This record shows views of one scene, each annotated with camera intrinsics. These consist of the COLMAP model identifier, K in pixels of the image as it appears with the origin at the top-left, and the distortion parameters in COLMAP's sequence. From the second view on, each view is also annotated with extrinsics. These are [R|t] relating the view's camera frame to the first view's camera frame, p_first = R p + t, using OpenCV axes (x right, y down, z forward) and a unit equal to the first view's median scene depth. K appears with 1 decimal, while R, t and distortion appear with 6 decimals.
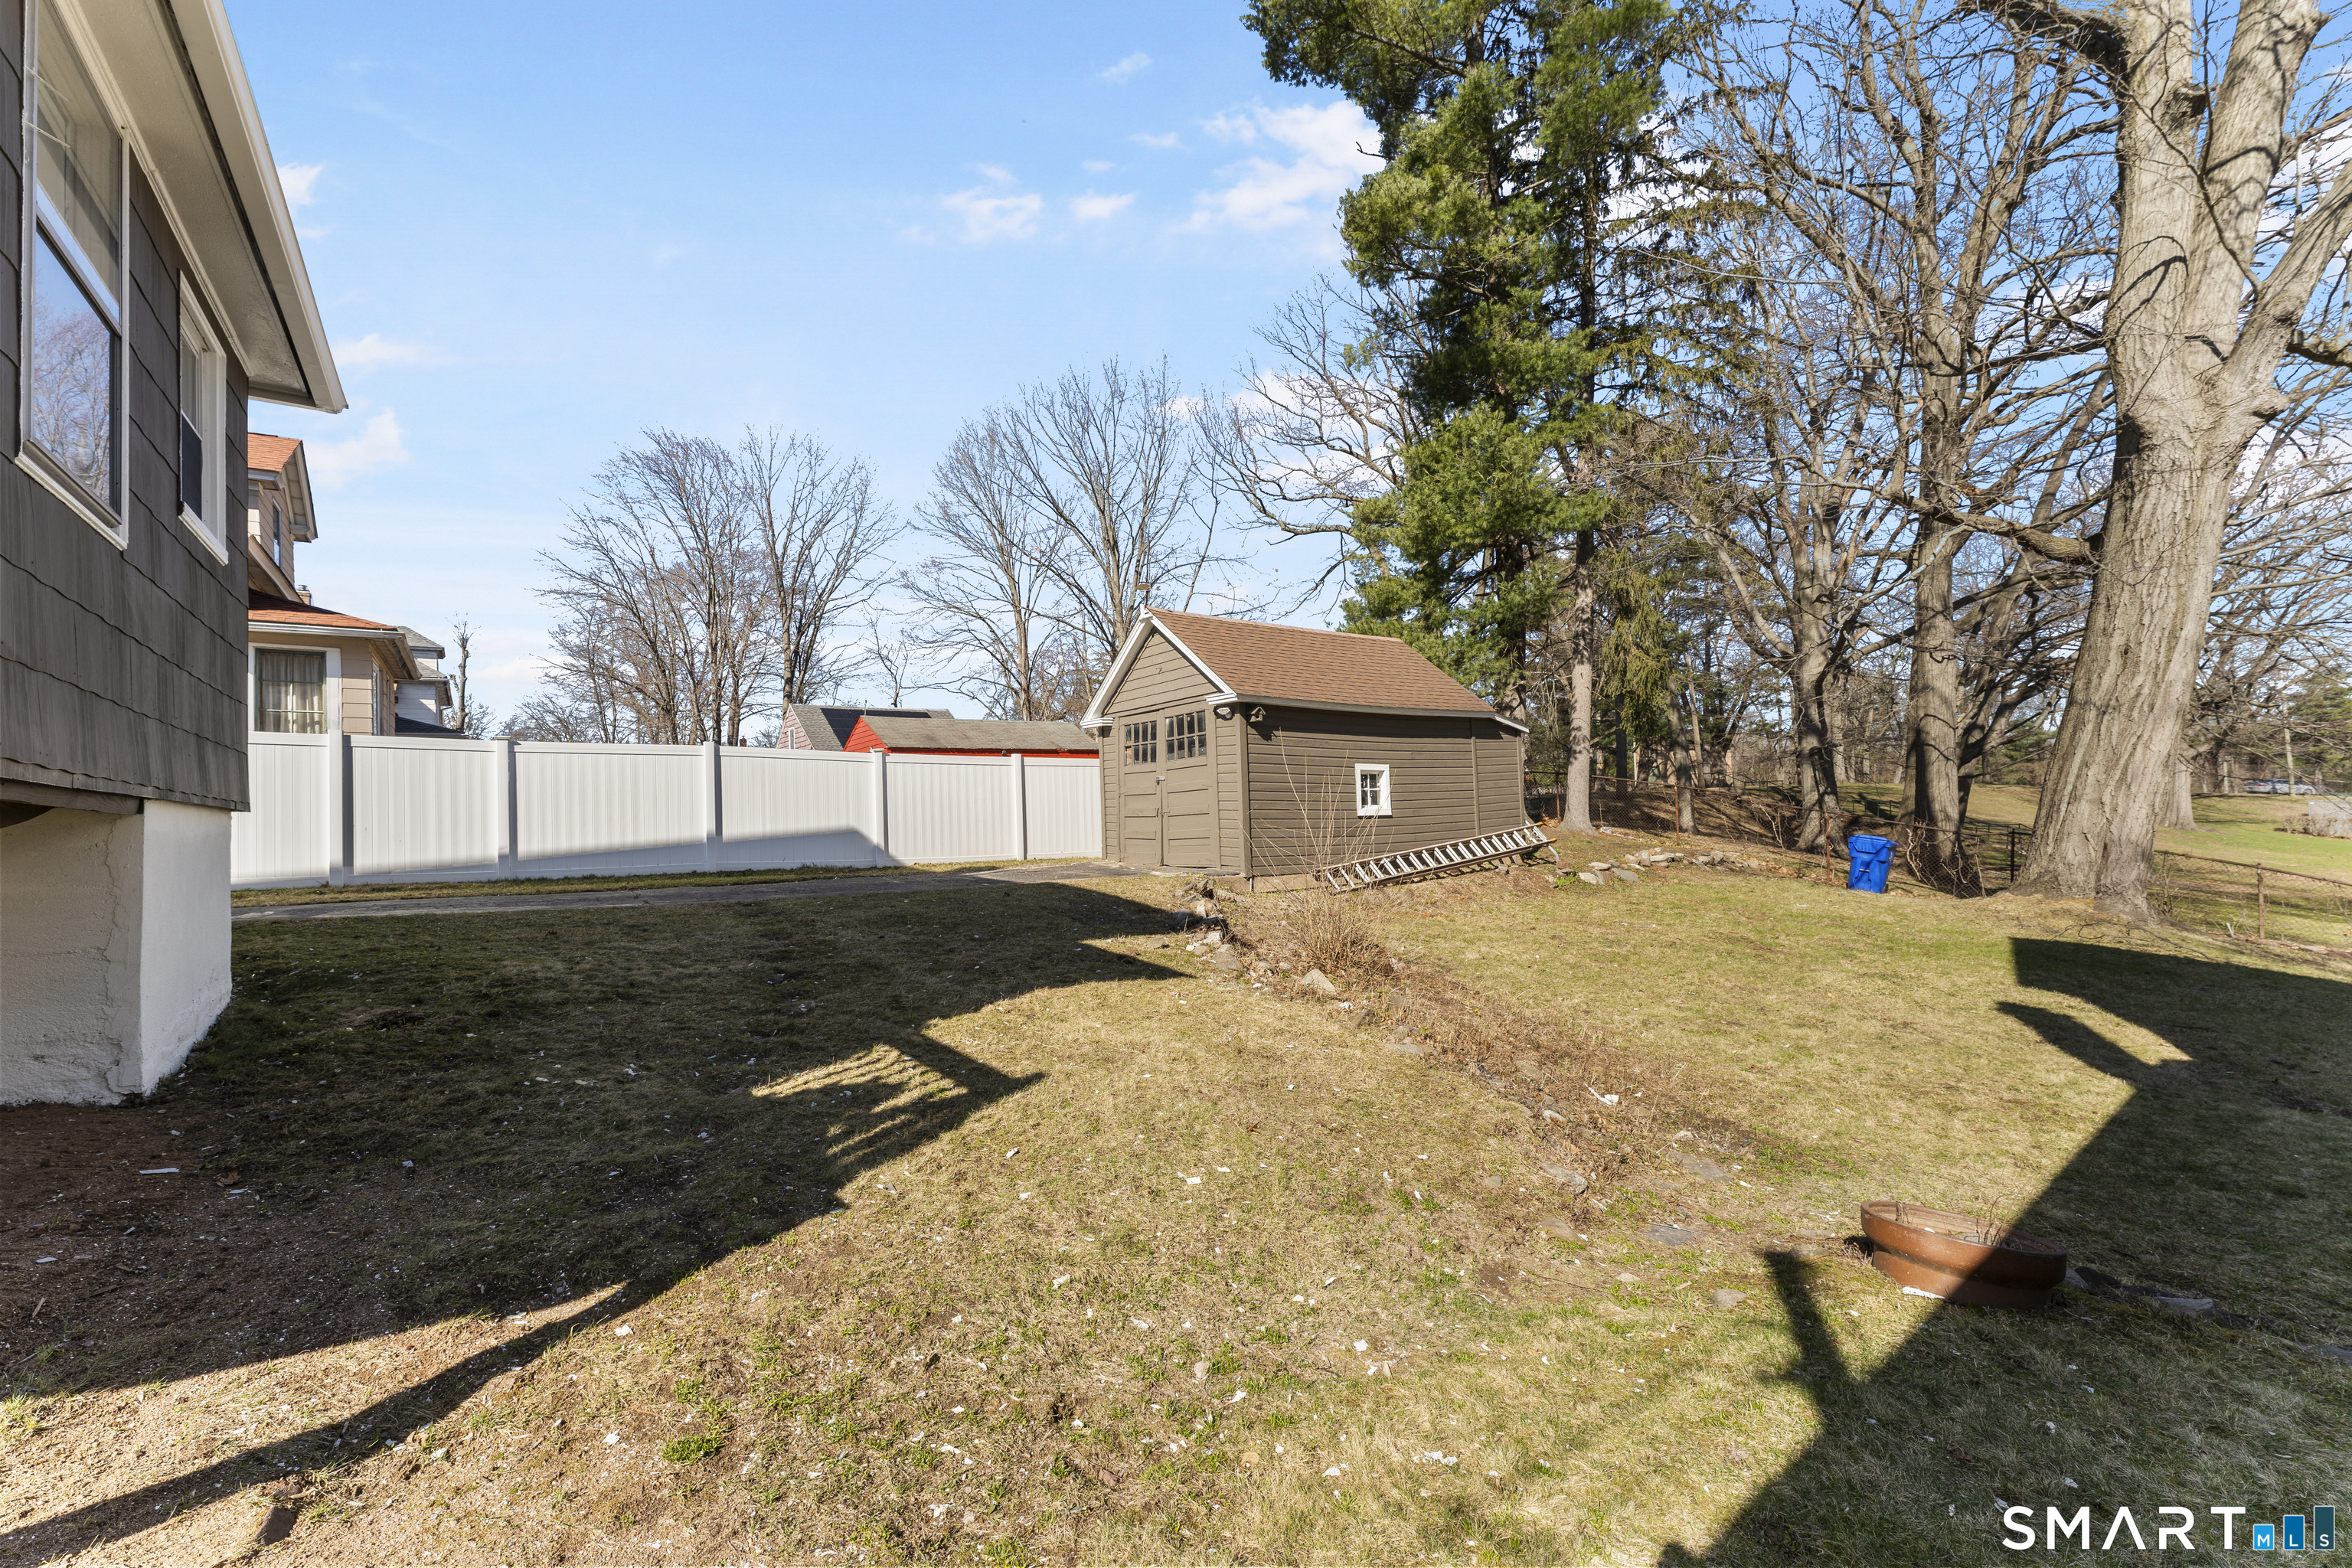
lens RADIAL K [[945.9, 0, 1176.0], [0, 945.9, 784.0], [0, 0, 1]] dist [0.001675, 0.000579]
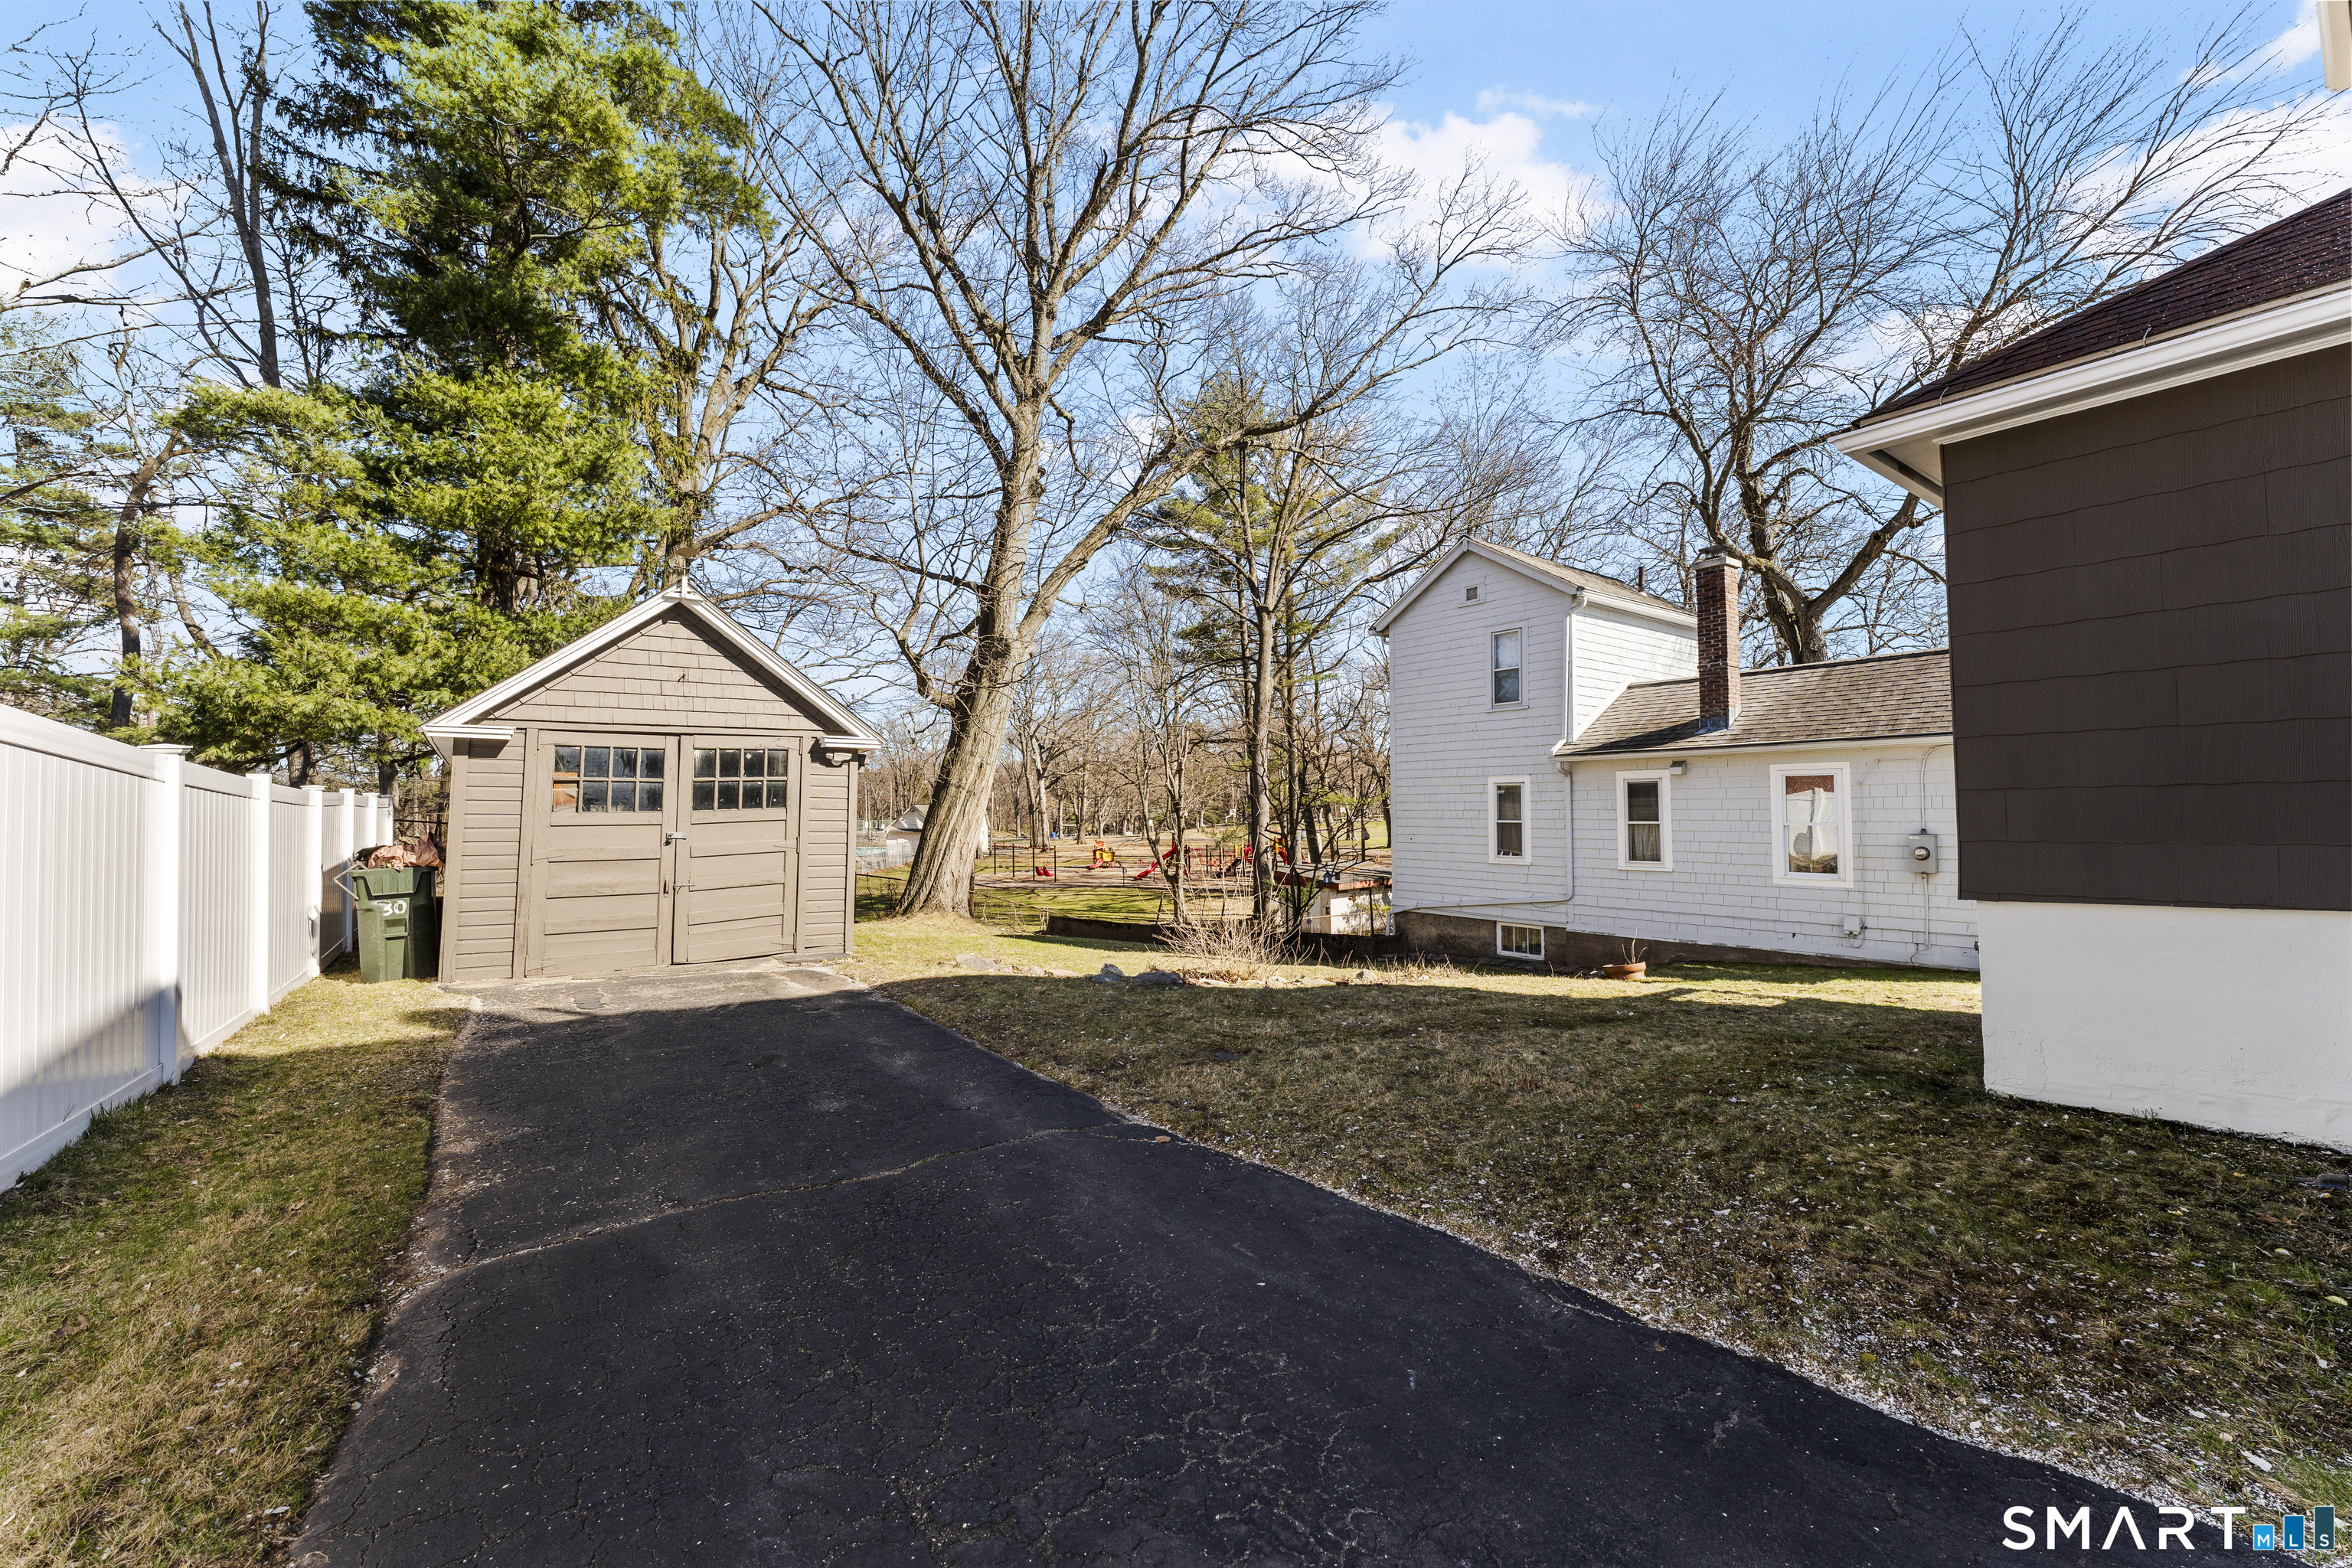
lens RADIAL K [[961.1, 0, 1163.8], [0, 961.1, 817.1], [0, 0, 1]] dist [0.000607, 0.000075]
pose [[-0.028201, 0.025607, 0.999274, -0.704473], [-0.011023, 0.999603, -0.025926, -0.005477], [-0.999541, -0.011746, -0.027908, 0.661335]]
